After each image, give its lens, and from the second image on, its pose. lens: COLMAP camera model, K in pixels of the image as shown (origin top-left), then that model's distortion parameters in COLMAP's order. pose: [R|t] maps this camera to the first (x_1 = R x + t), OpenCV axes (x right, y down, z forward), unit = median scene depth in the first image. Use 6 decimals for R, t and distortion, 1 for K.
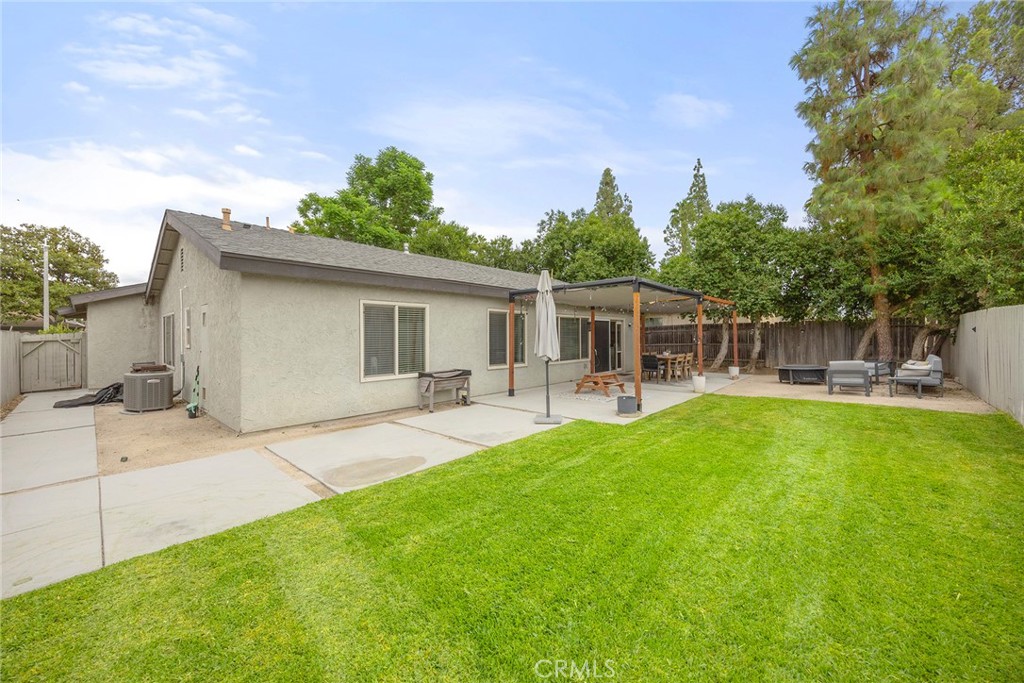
lens RADIAL K [[387.7, 0, 513.0], [0, 387.7, 335.2], [0, 0, 1]] dist [0.000330, -0.000014]
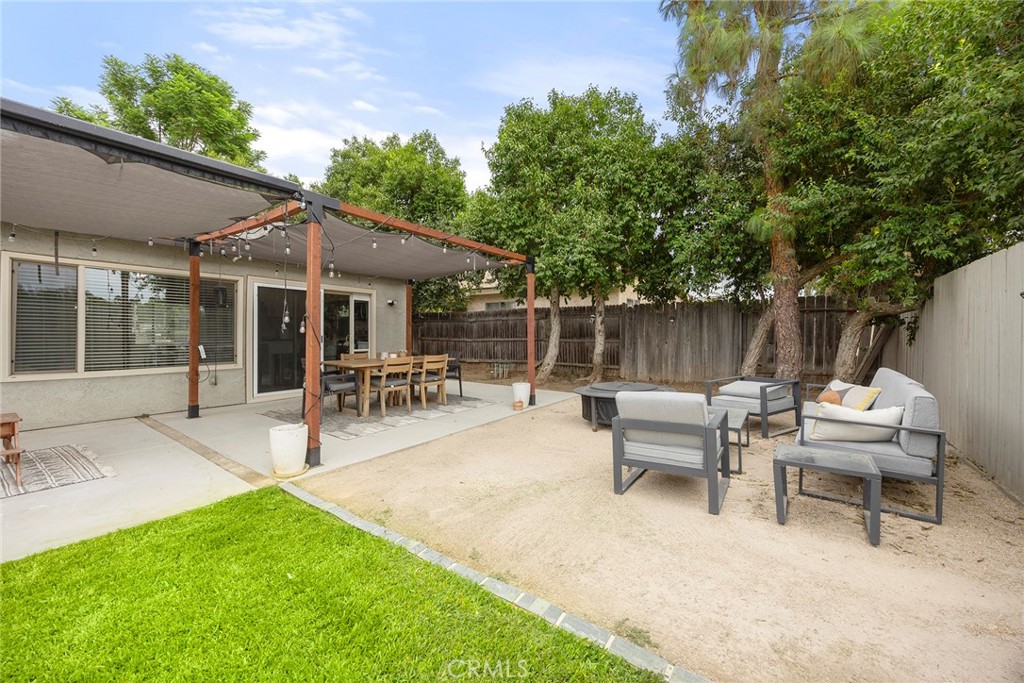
lens RADIAL K [[387.7, 0, 513.0], [0, 387.7, 335.2], [0, 0, 1]] dist [0.000330, -0.000014]
pose [[0.992696, 0.016255, 0.119541, 0.456993], [-0.017460, 0.999807, 0.009039, 0.013731], [-0.119371, -0.011060, 0.992788, 0.456471]]
